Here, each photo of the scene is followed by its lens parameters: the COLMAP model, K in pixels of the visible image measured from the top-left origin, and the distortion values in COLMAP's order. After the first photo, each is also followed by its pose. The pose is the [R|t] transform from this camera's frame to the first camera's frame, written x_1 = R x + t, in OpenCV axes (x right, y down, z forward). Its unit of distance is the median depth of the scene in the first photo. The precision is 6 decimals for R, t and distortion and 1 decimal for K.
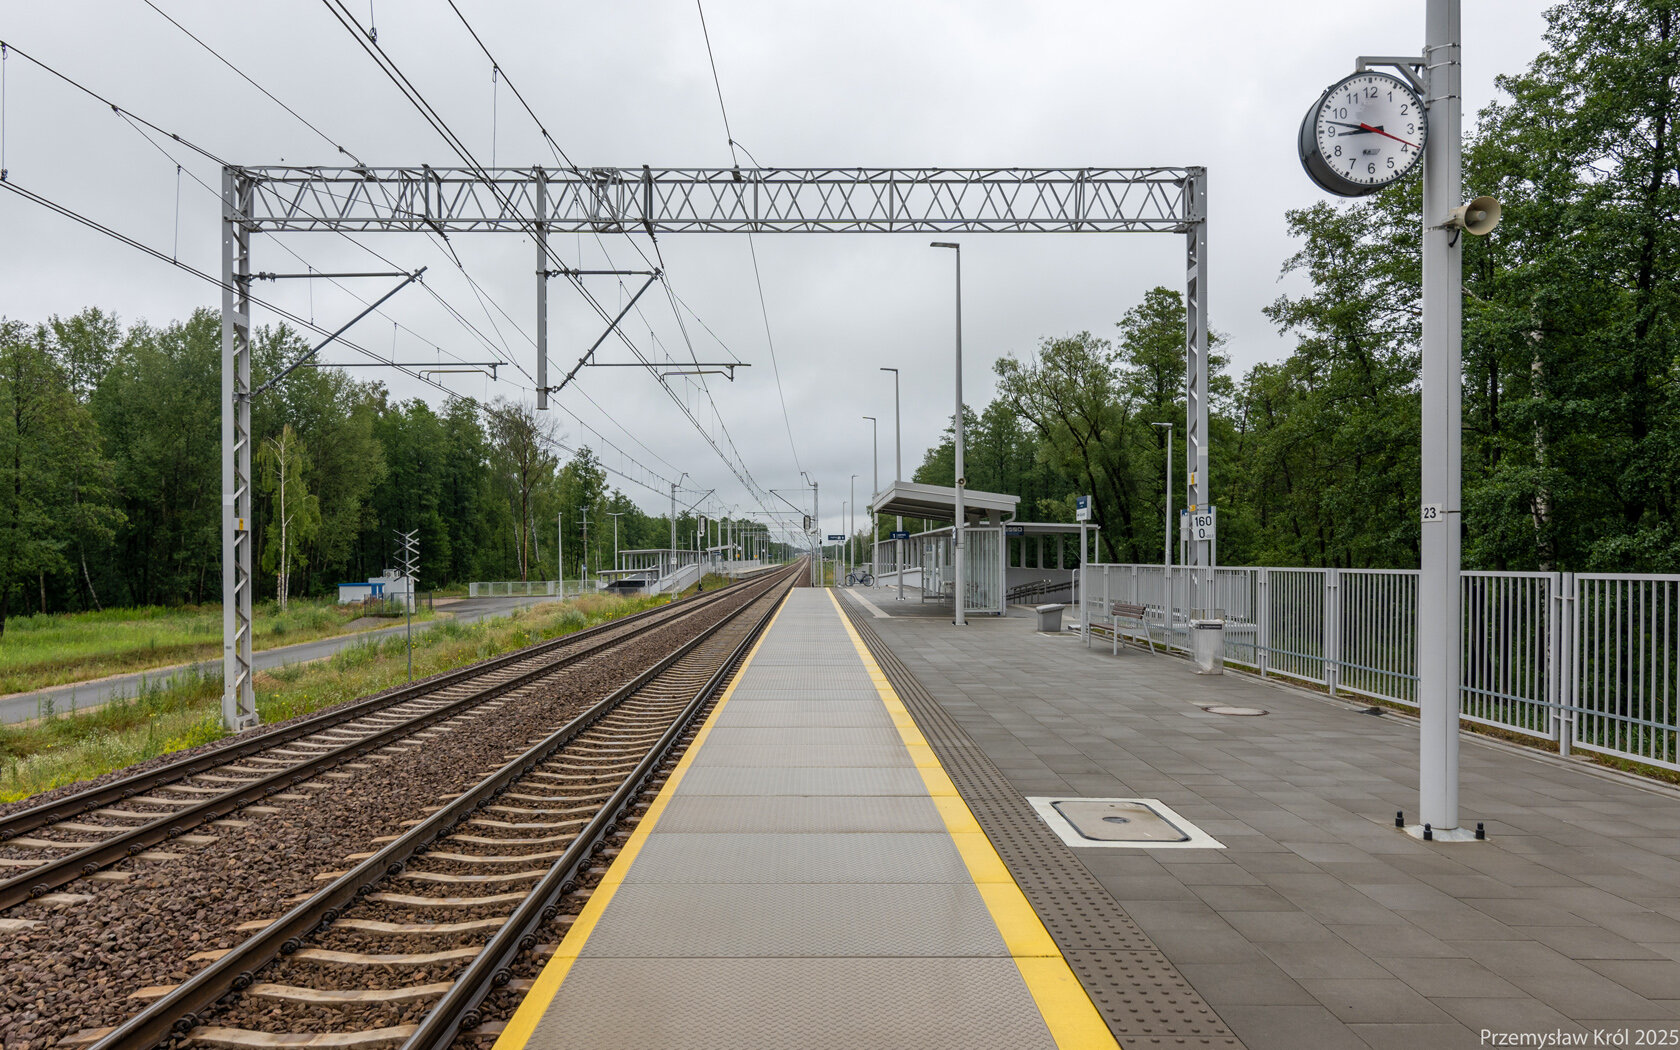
lens RADIAL K [[3672.1, 0, 840.0], [0, 3672.1, 525.0], [0, 0, 1]] dist [-0.021851, -0.275821]
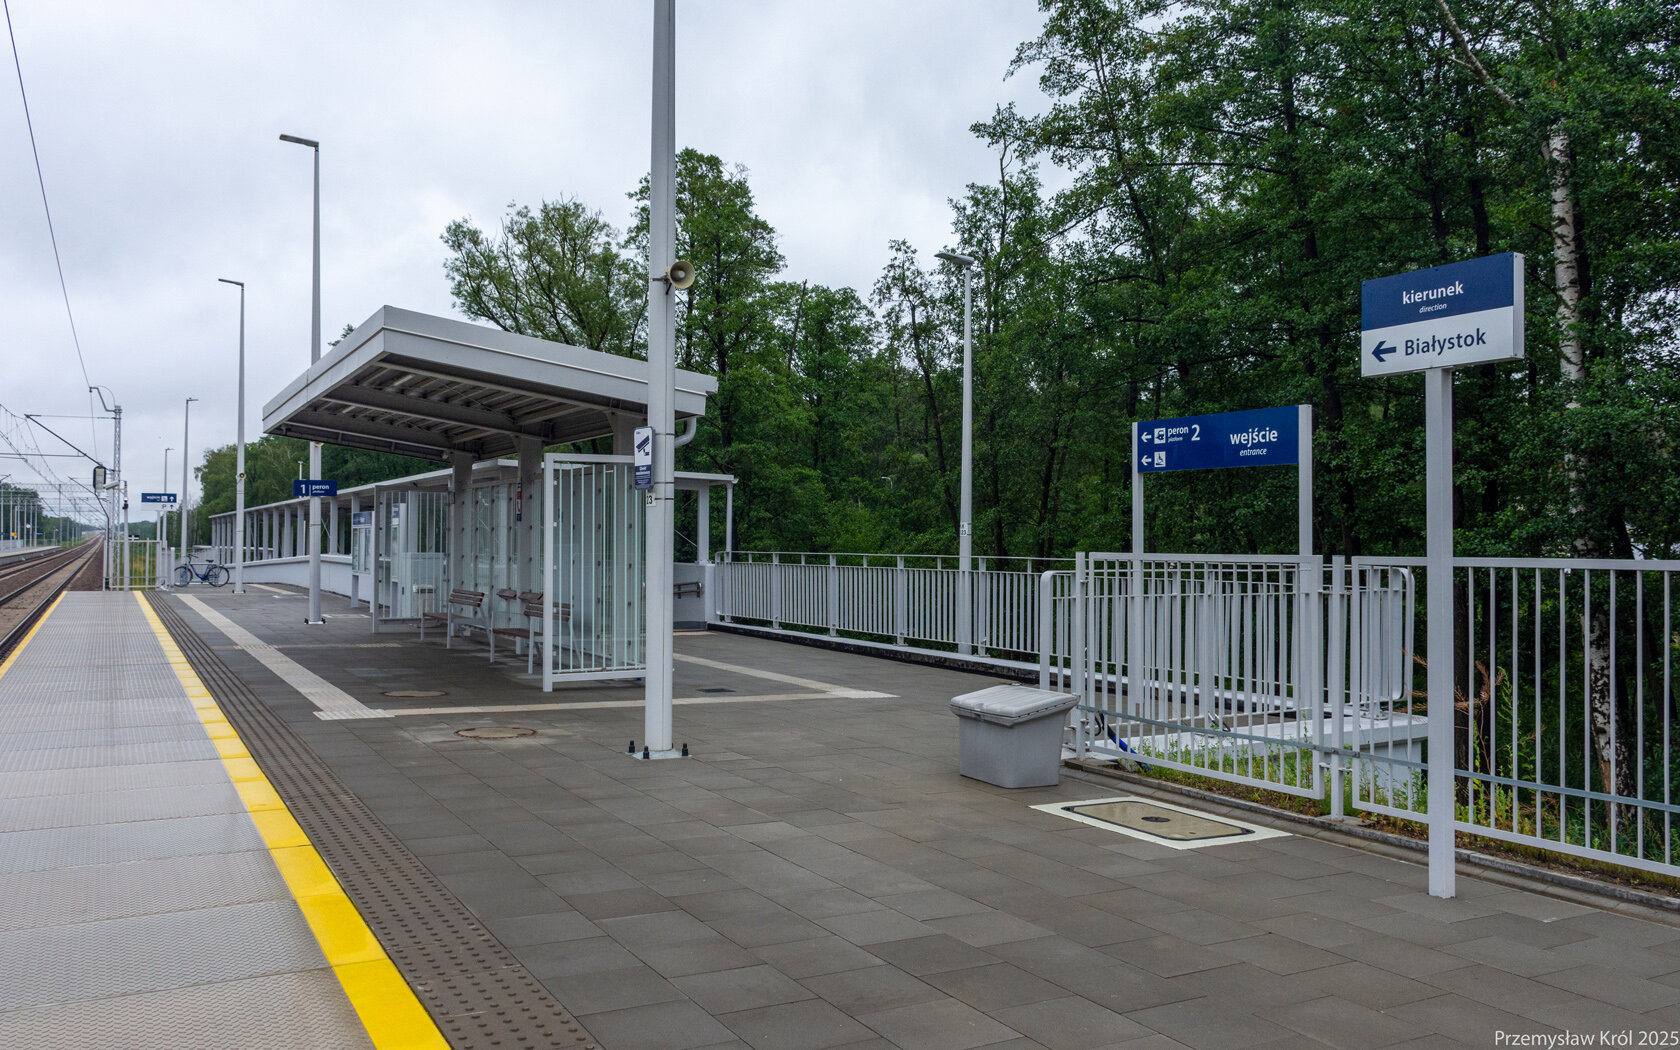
lens RADIAL K [[1336.4, 0, 840.7], [0, 1336.4, 445.7], [0, 0, 1]] dist [0.001654, -0.000341]
pose [[0.880497, 0.032944, 0.472906, -0.007944], [-0.004027, 0.998066, -0.062031, 0.009995], [-0.474035, 0.052713, 0.878927, 1.041675]]
